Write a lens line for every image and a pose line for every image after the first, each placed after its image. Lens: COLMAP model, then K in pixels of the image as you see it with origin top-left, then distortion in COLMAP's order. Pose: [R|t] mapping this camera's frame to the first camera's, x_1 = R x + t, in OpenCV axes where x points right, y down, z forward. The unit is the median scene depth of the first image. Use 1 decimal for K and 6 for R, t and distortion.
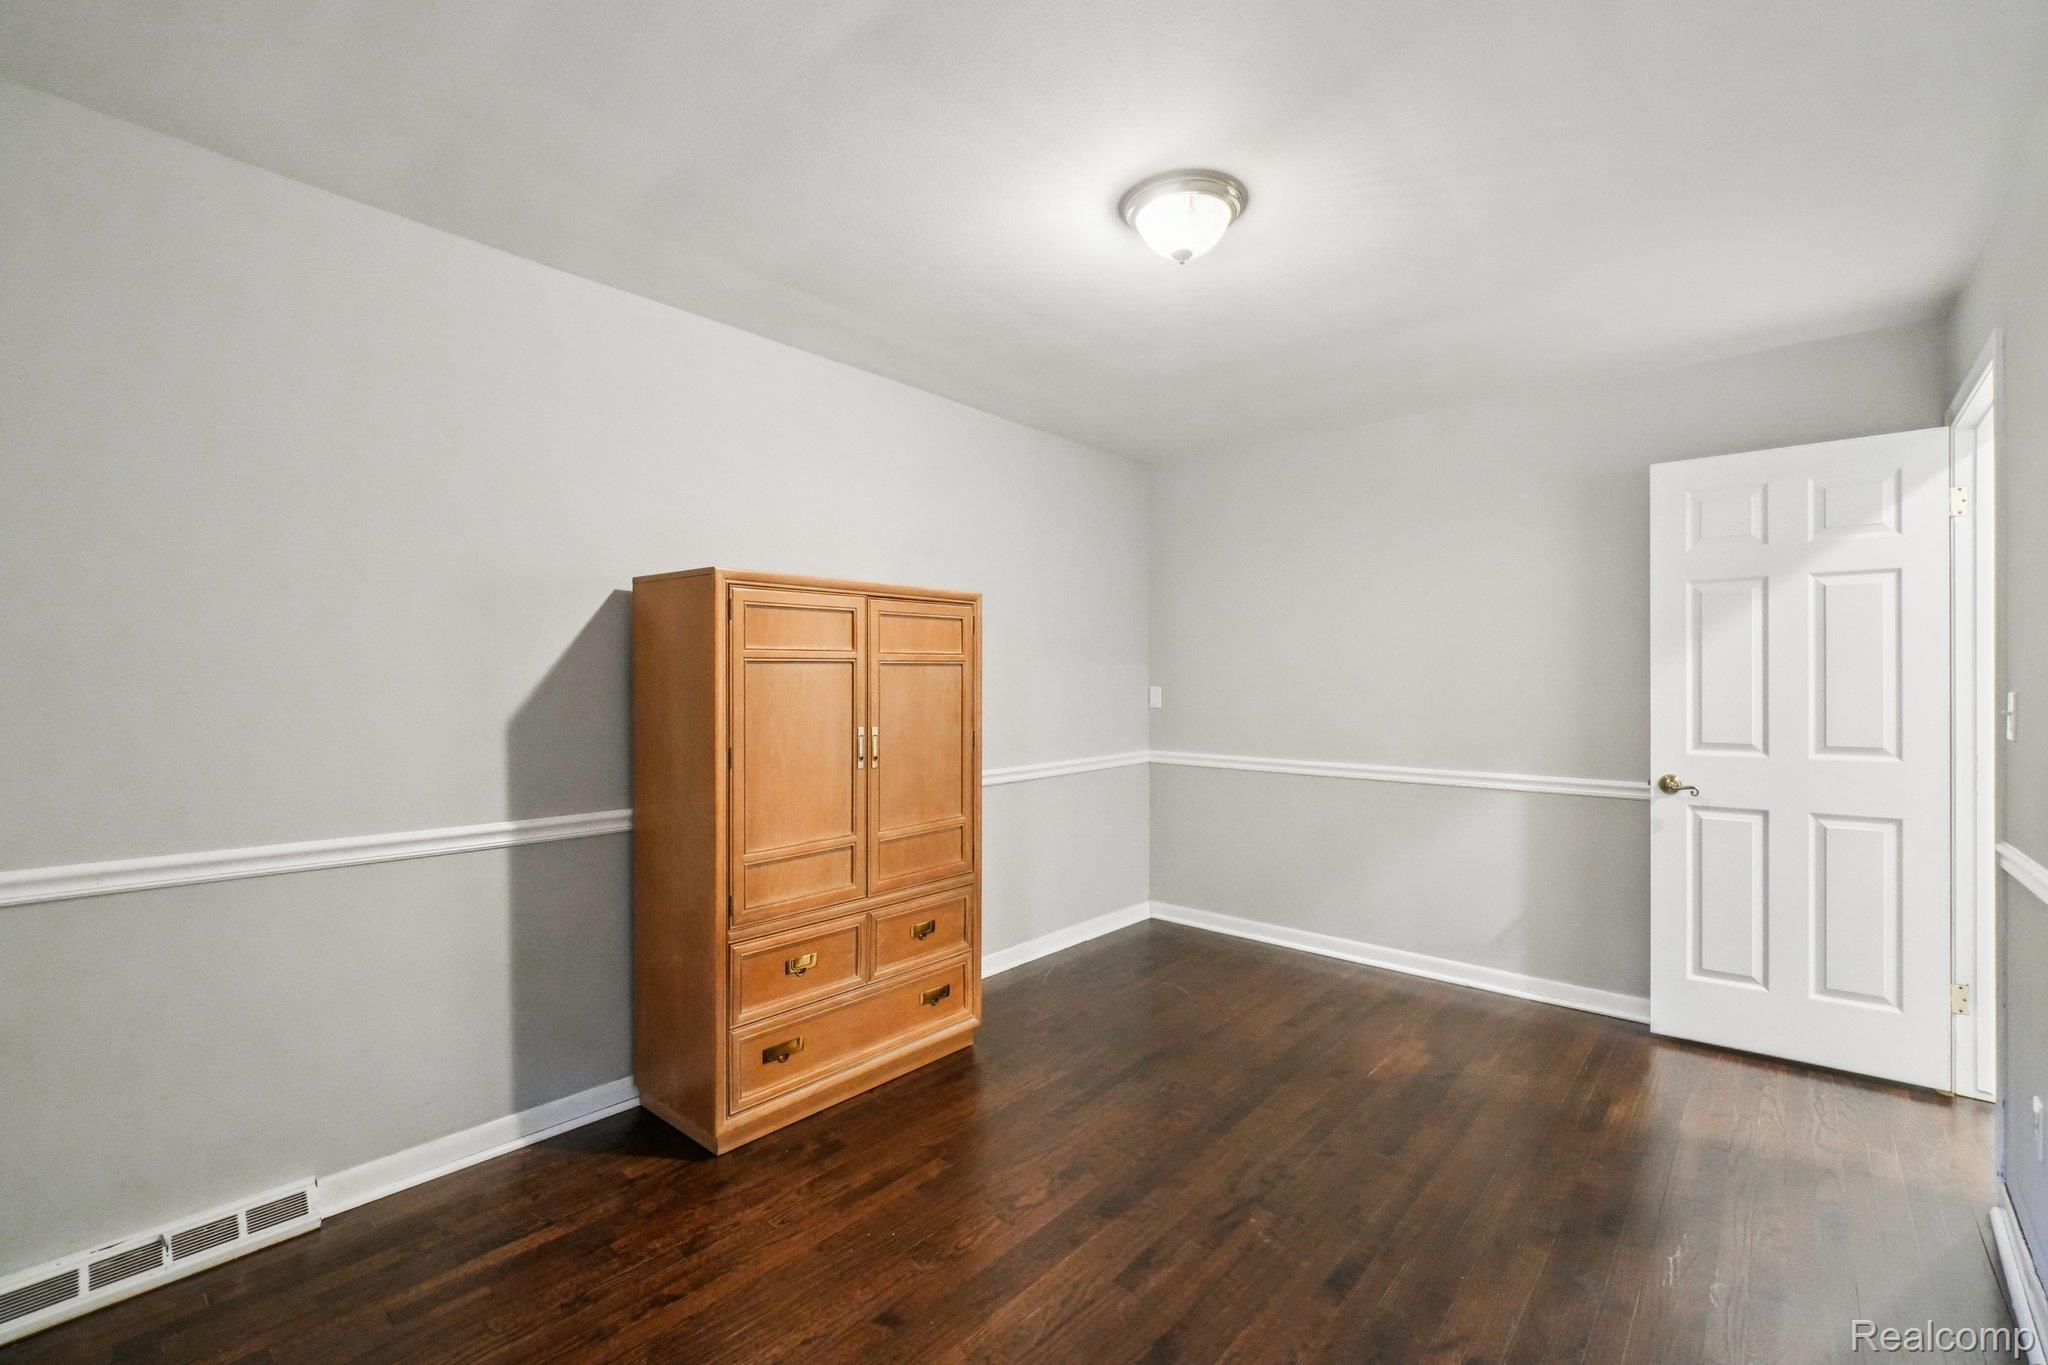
lens RADIAL K [[891.8, 0, 1024.0], [0, 891.8, 682.5], [0, 0, 1]] dist [-0.004741, -0.000156]
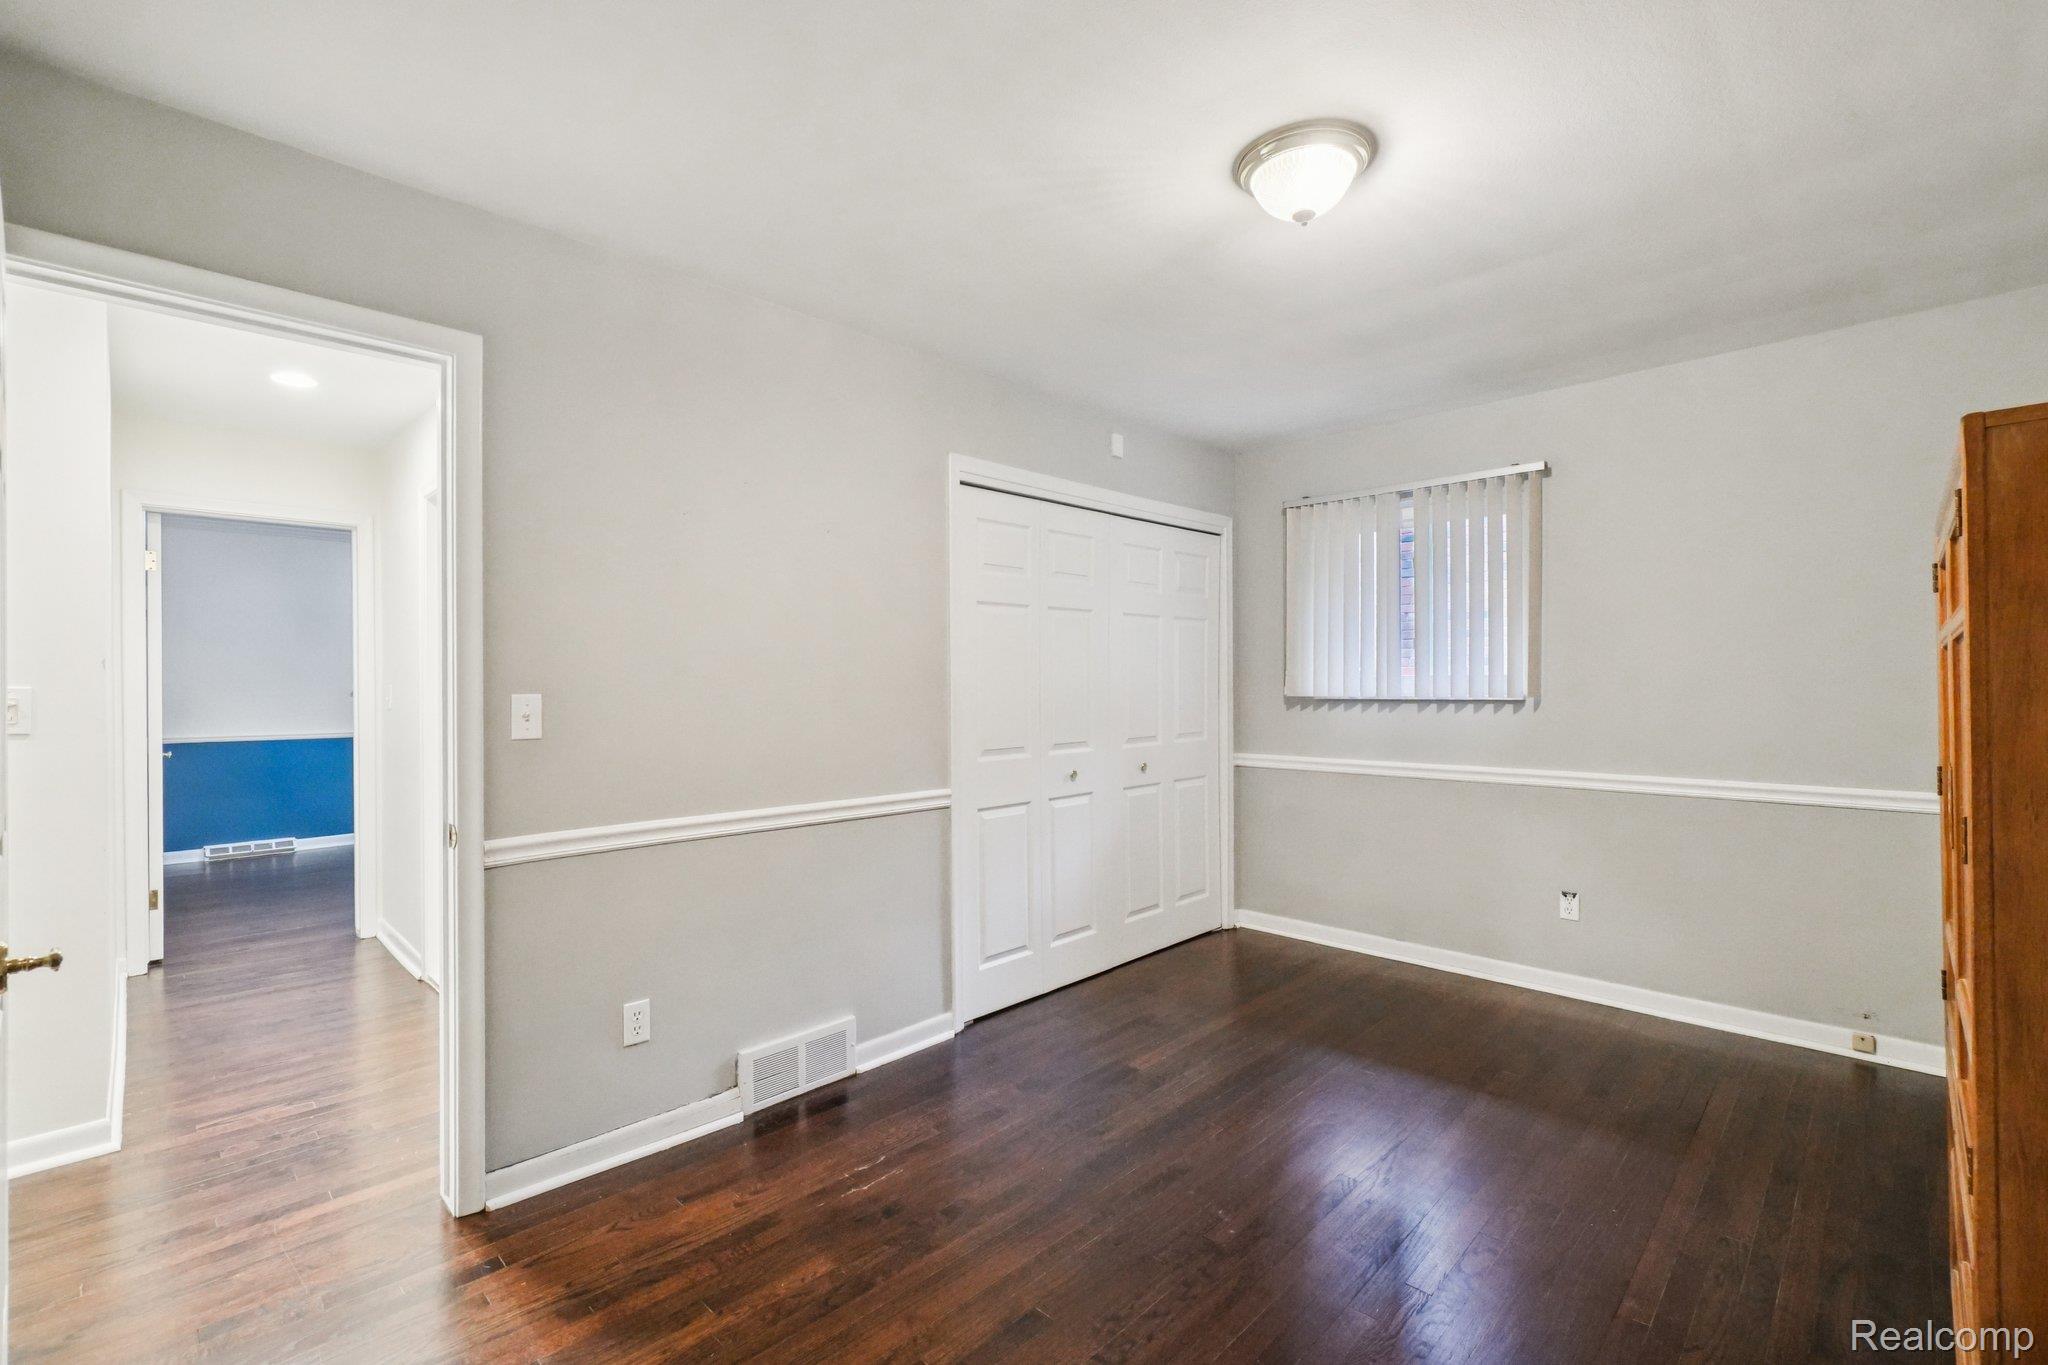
lens RADIAL K [[891.8, 0, 1024.0], [0, 891.8, 682.5], [0, 0, 1]] dist [-0.004741, -0.000156]
pose [[-0.998159, 0.002864, 0.060581, 0.337646], [0.003093, 0.999988, 0.003701, -0.002090], [-0.060570, 0.003882, -0.998156, 1.585965]]
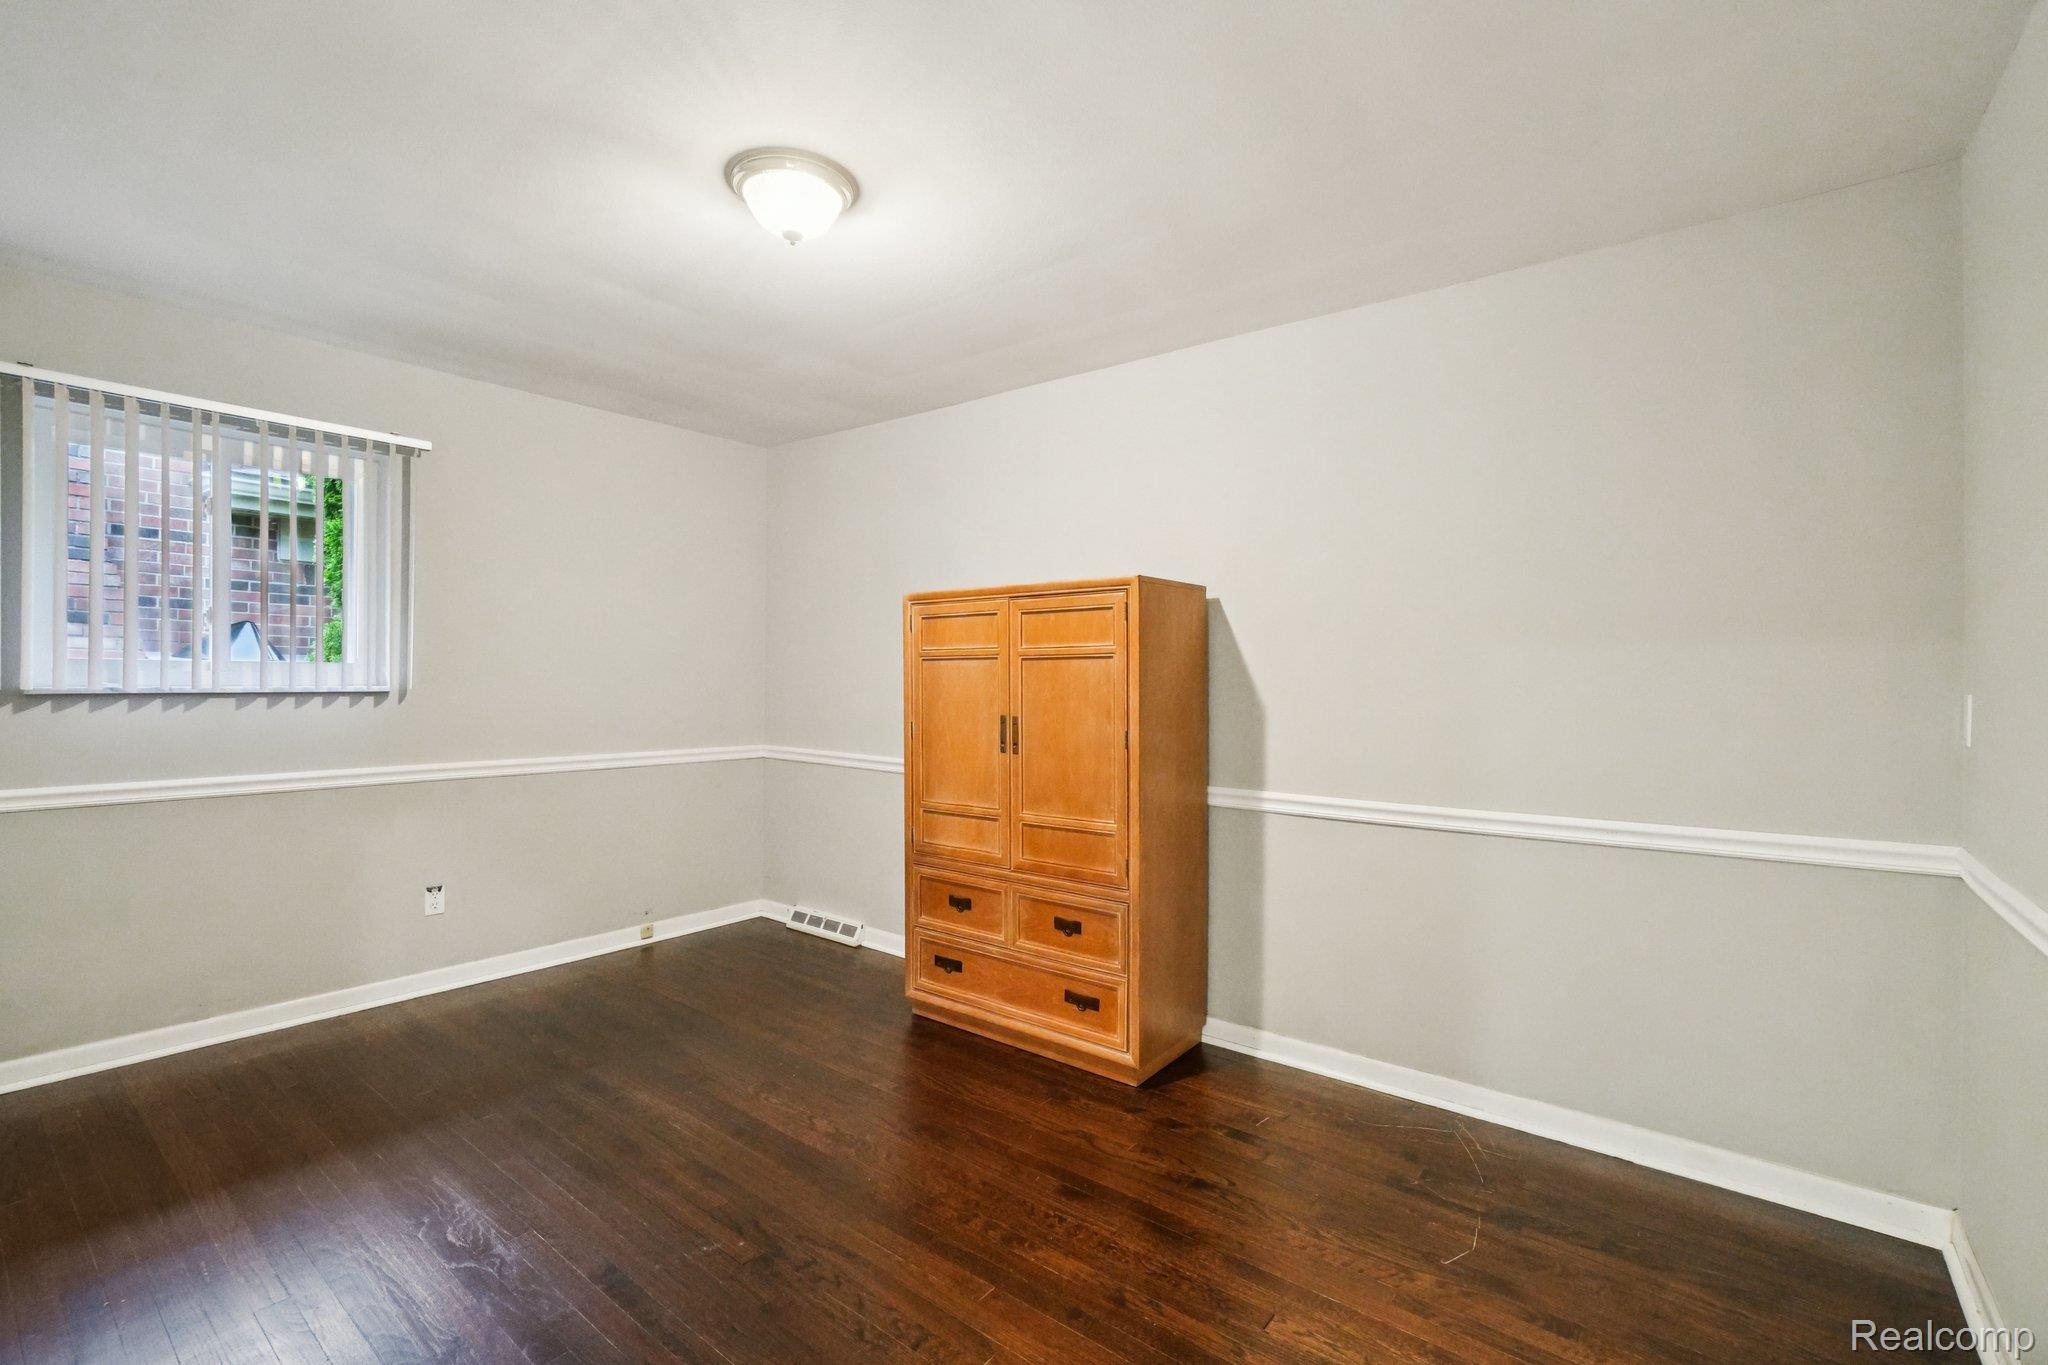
lens RADIAL K [[891.8, 0, 1024.0], [0, 891.8, 682.5], [0, 0, 1]] dist [-0.004741, -0.000156]
pose [[0.045146, -0.000863, -0.998980, 0.964026], [-0.012465, 0.999921, -0.001427, 0.010408], [0.998903, 0.012516, 0.045132, 0.997720]]
